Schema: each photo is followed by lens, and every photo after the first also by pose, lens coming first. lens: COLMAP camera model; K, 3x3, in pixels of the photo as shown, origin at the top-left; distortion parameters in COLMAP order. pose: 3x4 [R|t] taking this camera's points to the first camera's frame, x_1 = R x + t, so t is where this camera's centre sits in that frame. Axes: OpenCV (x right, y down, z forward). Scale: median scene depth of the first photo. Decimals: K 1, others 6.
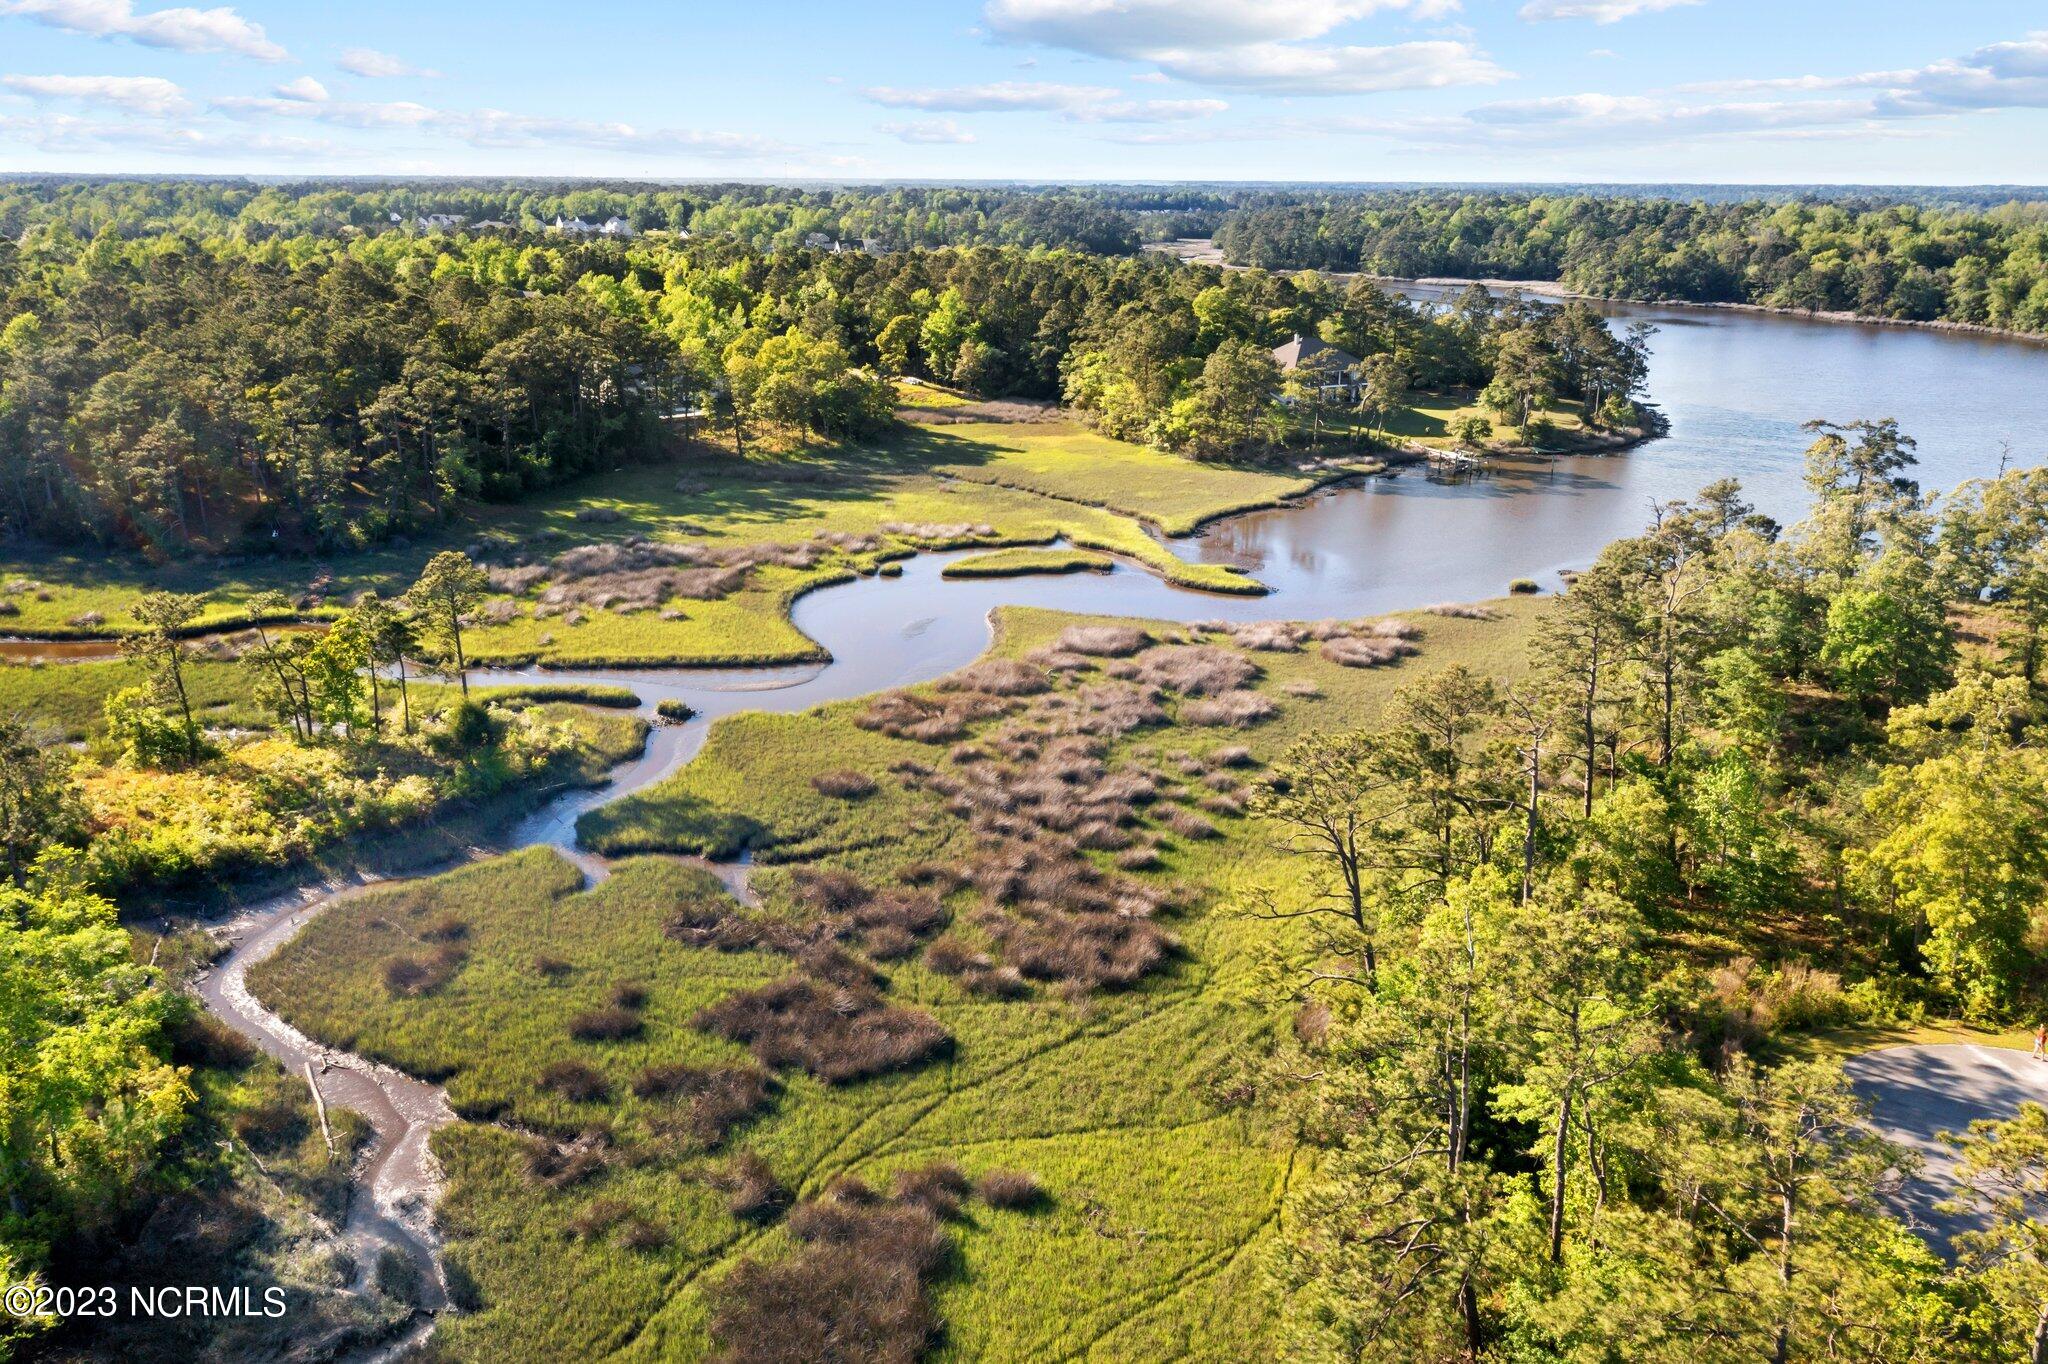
lens RADIAL K [[1662.4, 0, 1024.0], [0, 1662.4, 682.0], [0, 0, 1]] dist [0.001631, 0.005166]
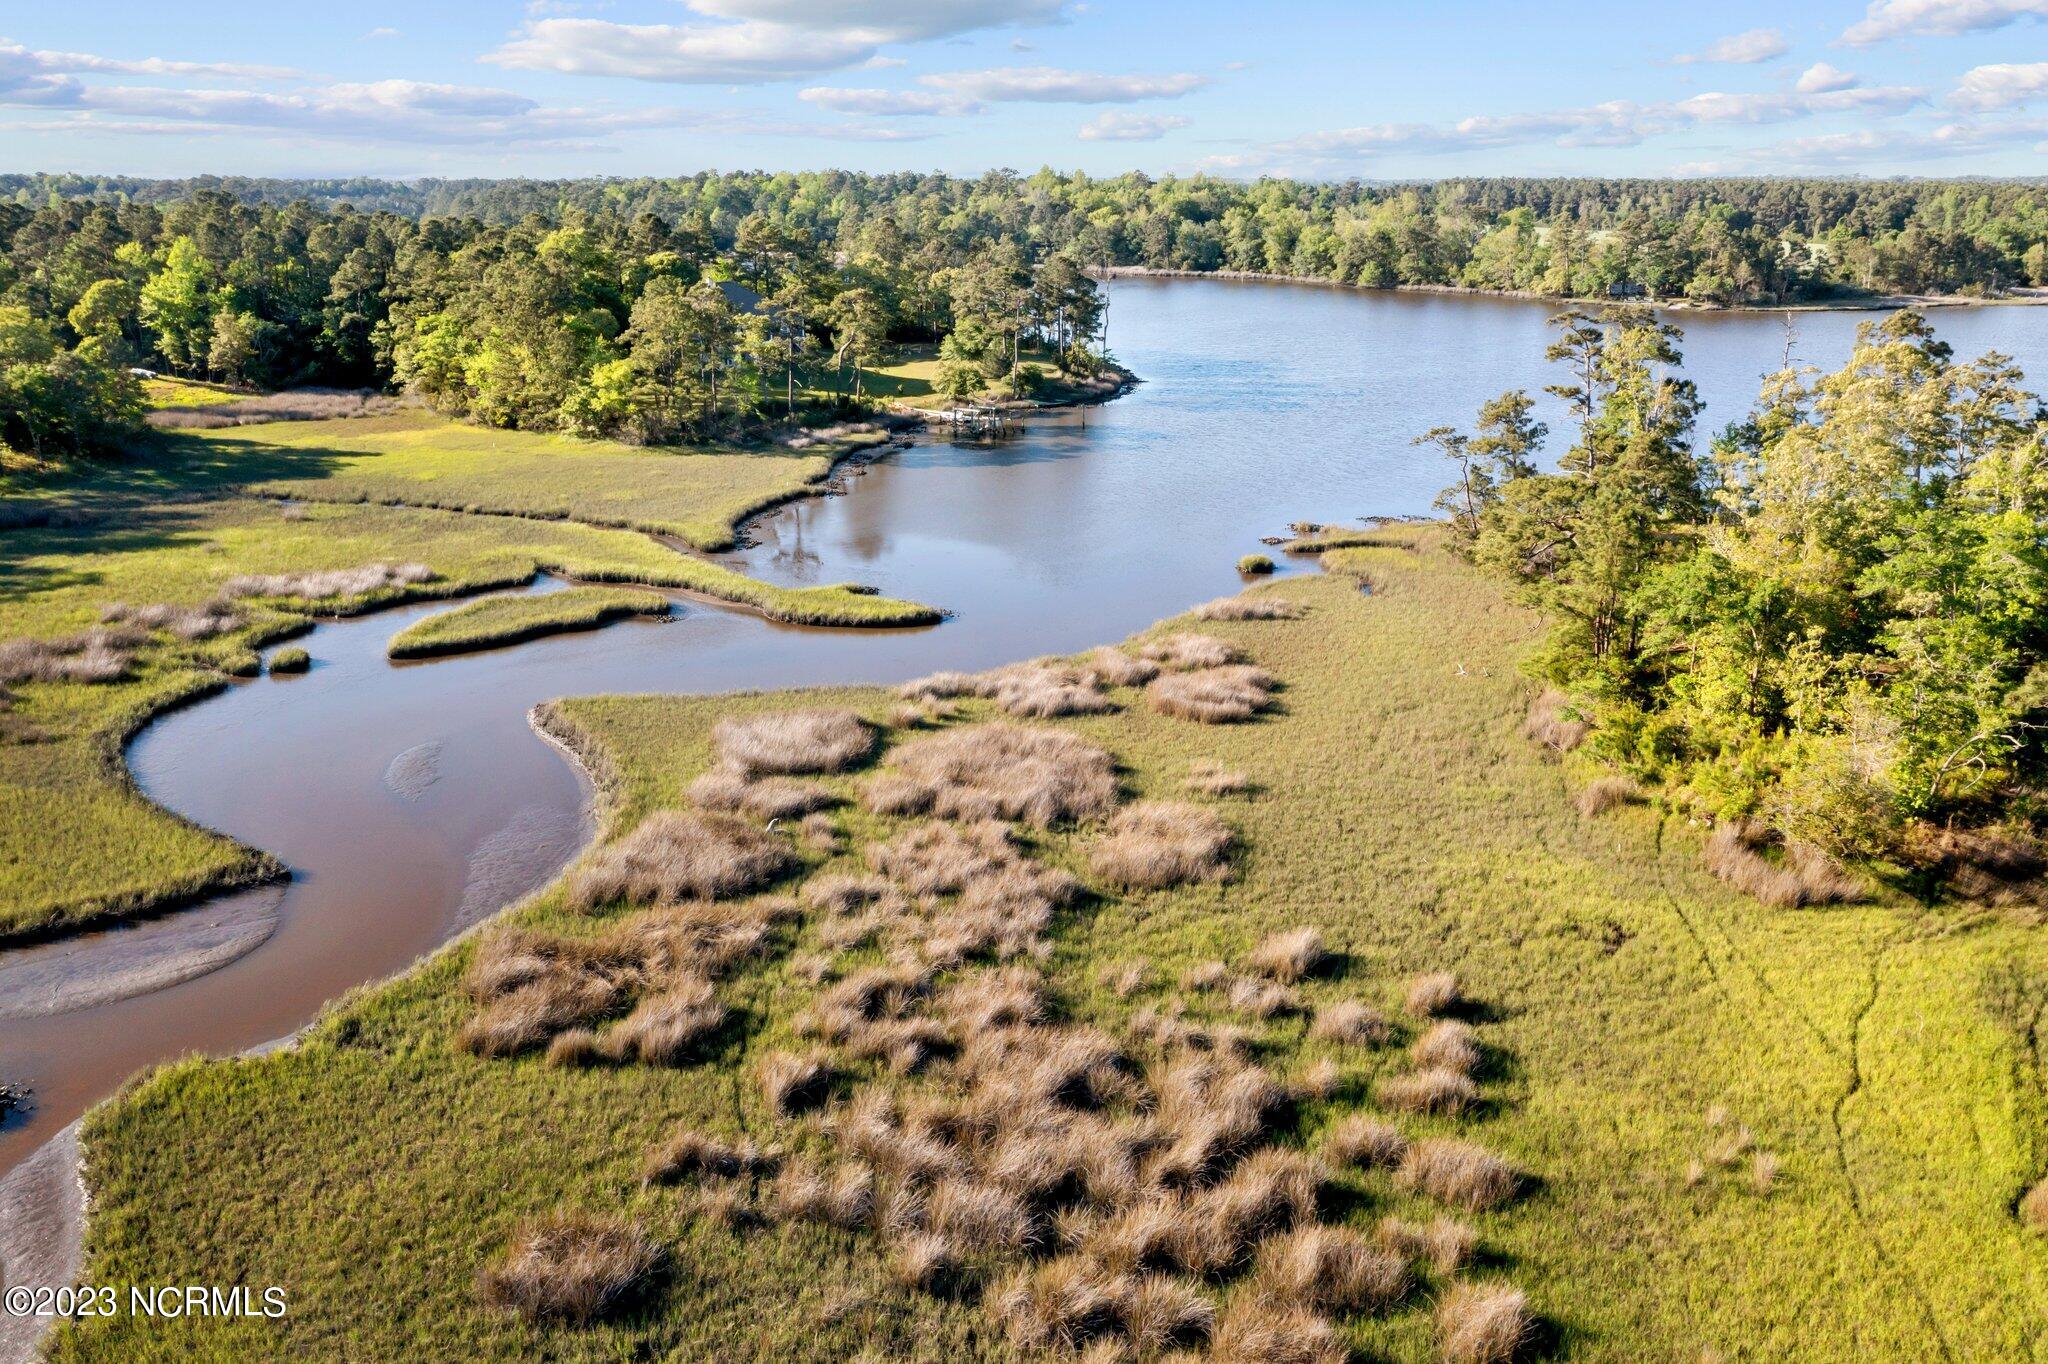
lens RADIAL K [[1639.1, 0, 1024.0], [0, 1639.1, 682.0], [0, 0, 1]] dist [0.004054, 0.004898]
pose [[0.885674, -0.141279, 0.442291, -0.075405], [0.141017, 0.989434, 0.033669, -0.031537], [-0.442374, 0.032551, 0.896240, 0.283035]]
